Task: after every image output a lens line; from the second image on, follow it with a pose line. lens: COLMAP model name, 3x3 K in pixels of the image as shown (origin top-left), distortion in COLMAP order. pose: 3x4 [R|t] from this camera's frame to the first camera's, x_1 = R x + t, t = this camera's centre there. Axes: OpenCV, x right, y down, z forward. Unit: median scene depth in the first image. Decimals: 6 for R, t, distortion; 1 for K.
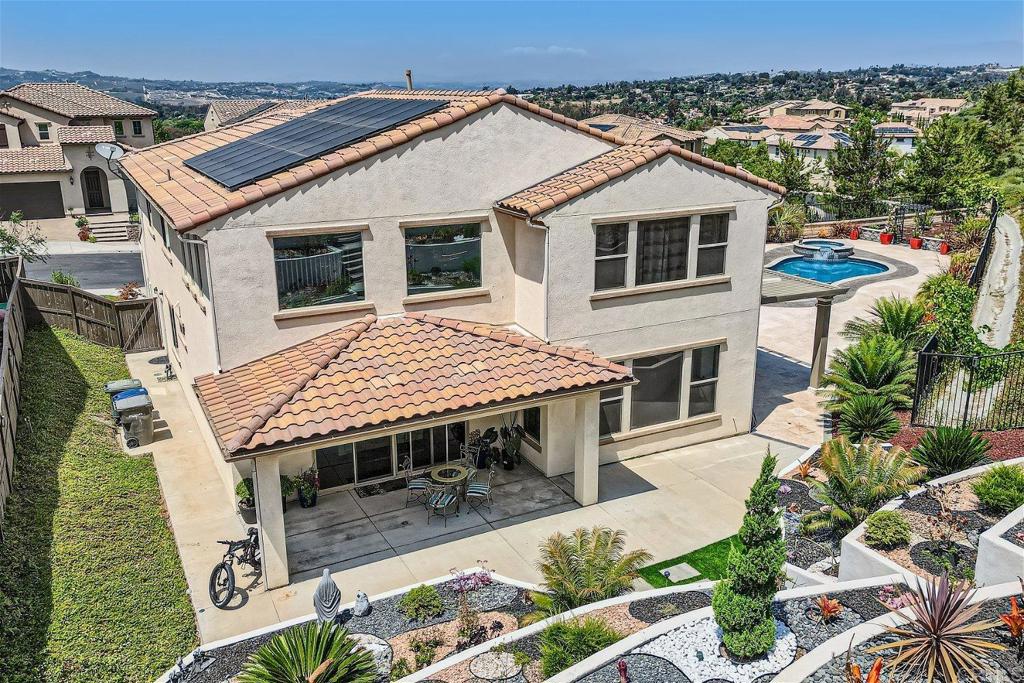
lens RADIAL K [[855.0, 0, 504.0], [0, 855.0, 344.8], [0, 0, 1]] dist [0.040191, -0.004152]
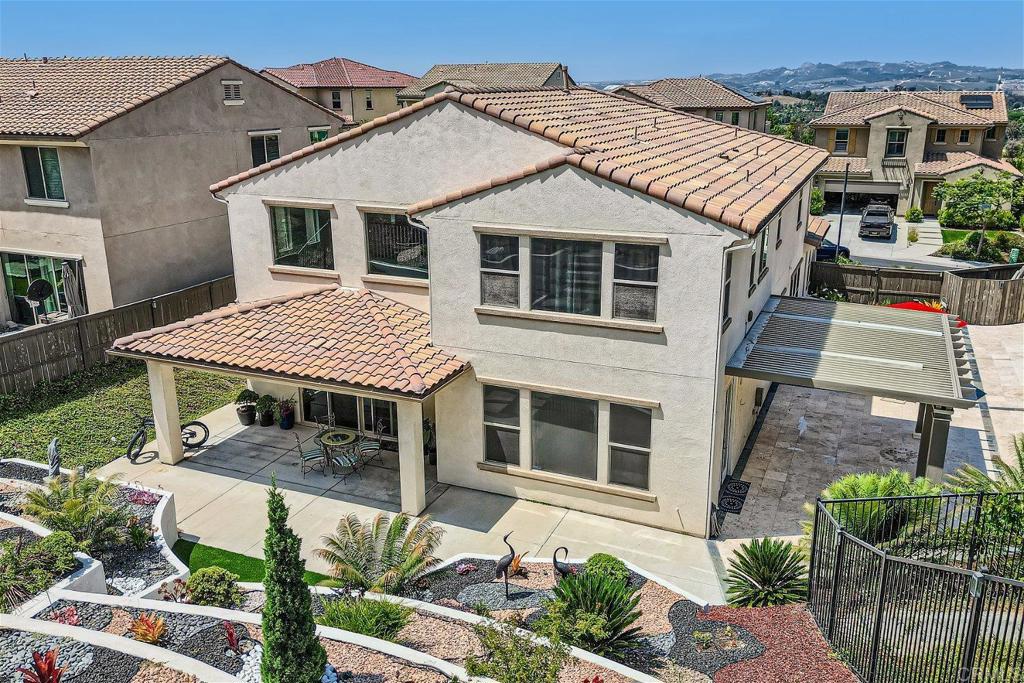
lens RADIAL K [[855.0, 0, 506.9], [0, 855.0, 342.6], [0, 0, 1]] dist [0.040191, -0.004152]
pose [[0.637864, 0.227087, -0.735908, 0.827435], [-0.221562, 0.969253, 0.107050, -0.129262], [0.737591, 0.094766, 0.668565, 0.404775]]
